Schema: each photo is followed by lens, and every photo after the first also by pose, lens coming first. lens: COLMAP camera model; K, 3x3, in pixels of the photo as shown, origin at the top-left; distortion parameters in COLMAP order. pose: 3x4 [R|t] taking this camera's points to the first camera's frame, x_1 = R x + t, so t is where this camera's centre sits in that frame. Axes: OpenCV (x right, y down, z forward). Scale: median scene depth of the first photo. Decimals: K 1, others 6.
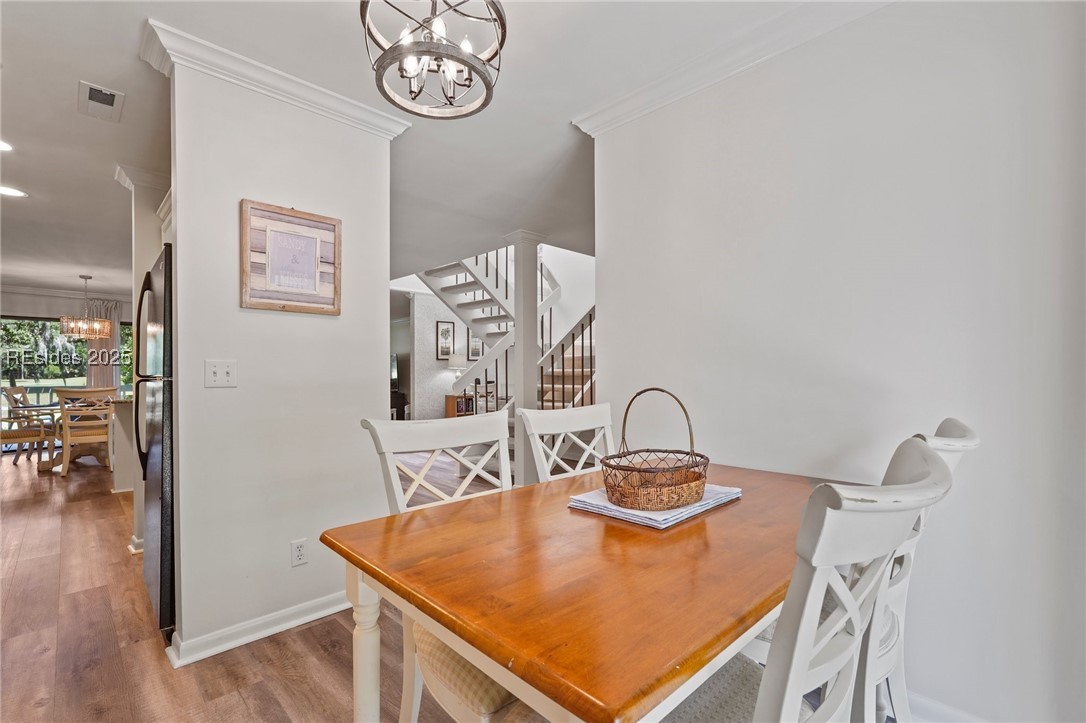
lens RADIAL K [[493.6, 0, 537.6], [0, 493.6, 377.8], [0, 0, 1]] dist [0.002649, 0.002952]
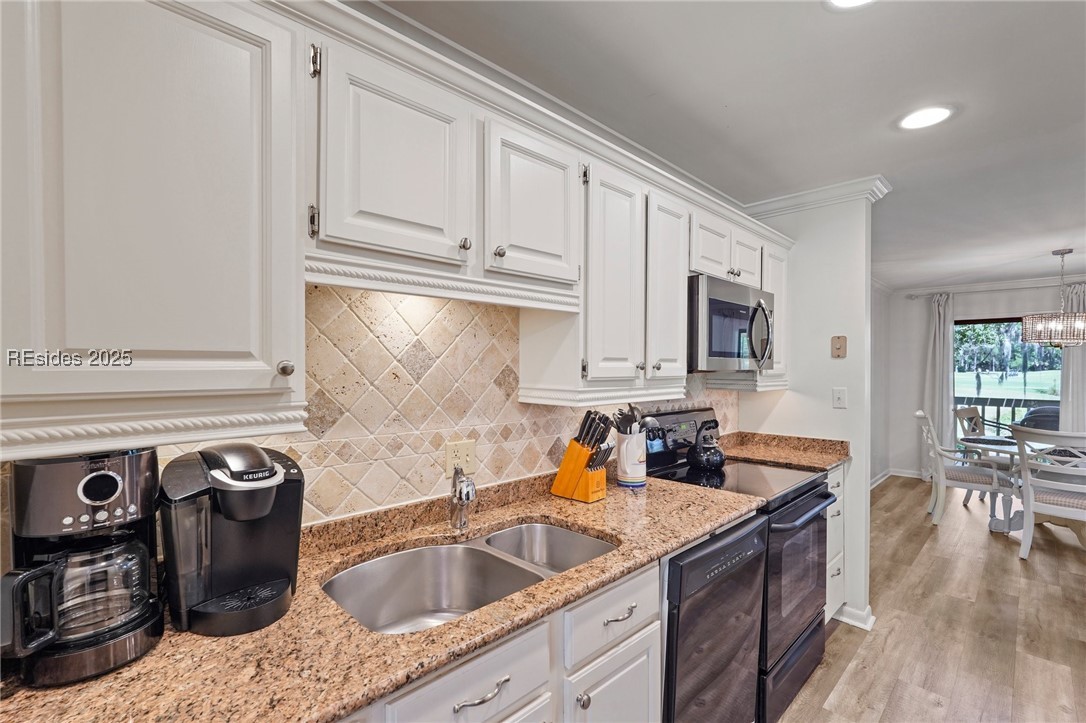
lens RADIAL K [[493.6, 0, 547.2], [0, 493.6, 365.5], [0, 0, 1]] dist [0.002649, 0.002952]
pose [[0.033339, 0.001582, -0.999443, -0.268895], [-0.010293, 0.999946, 0.001239, -0.045273], [0.999391, 0.010246, 0.033354, 0.289937]]
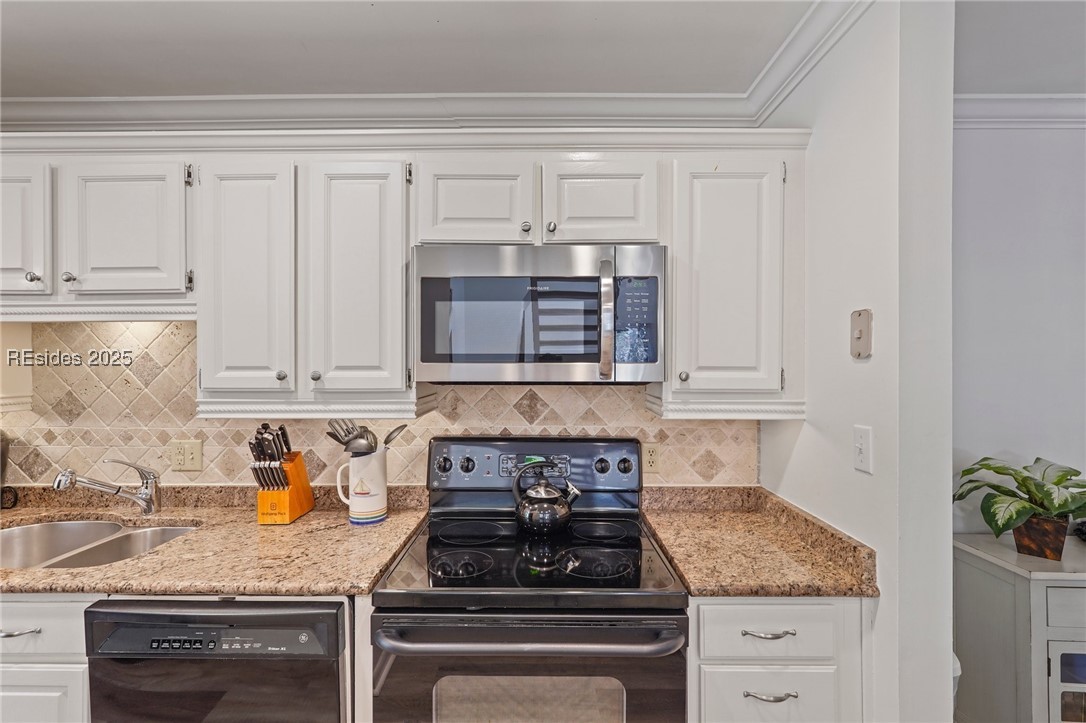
lens RADIAL K [[493.6, 0, 543.0], [0, 493.6, 358.2], [0, 0, 1]] dist [0.002649, 0.002952]
pose [[-0.710741, -0.001706, -0.703451, -0.485596], [-0.002136, 0.999998, -0.000268, -0.054360], [0.703450, 0.001312, -0.710743, 0.630292]]
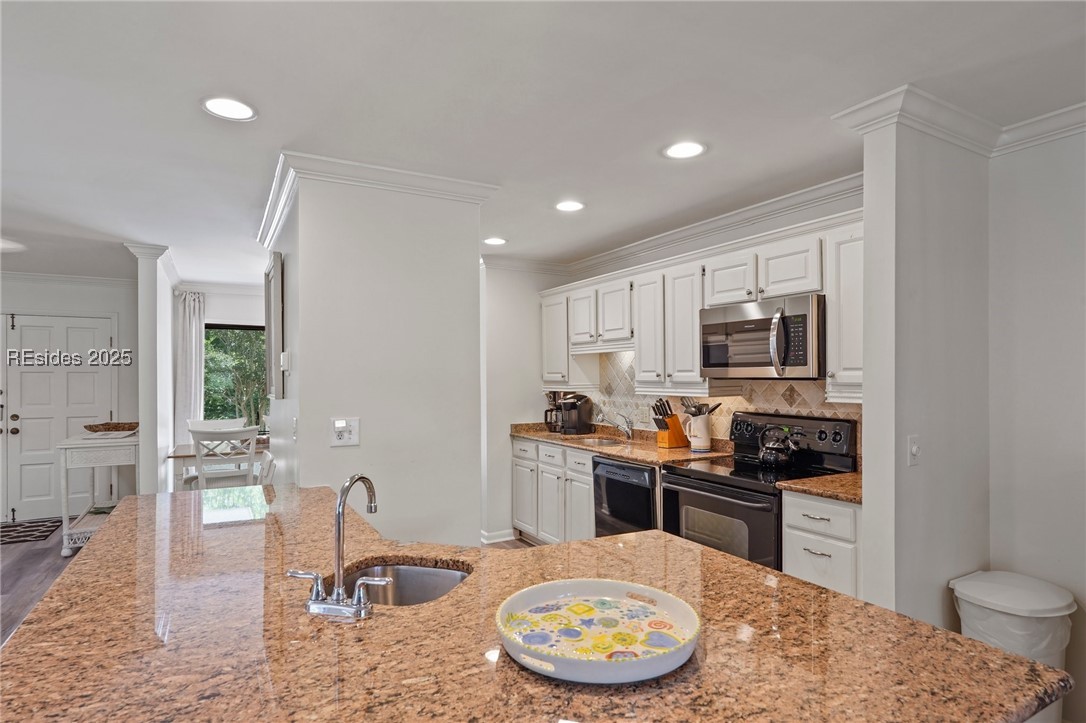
lens RADIAL K [[581.0, 0, 542.7], [0, 581.0, 370.8], [0, 0, 1]] dist [-0.000750, -0.000243]
pose [[-0.969056, 0.009750, 0.246650, -0.603690], [0.009617, 0.999952, -0.001743, -0.049515], [-0.246655, 0.000683, -0.969103, 1.007561]]
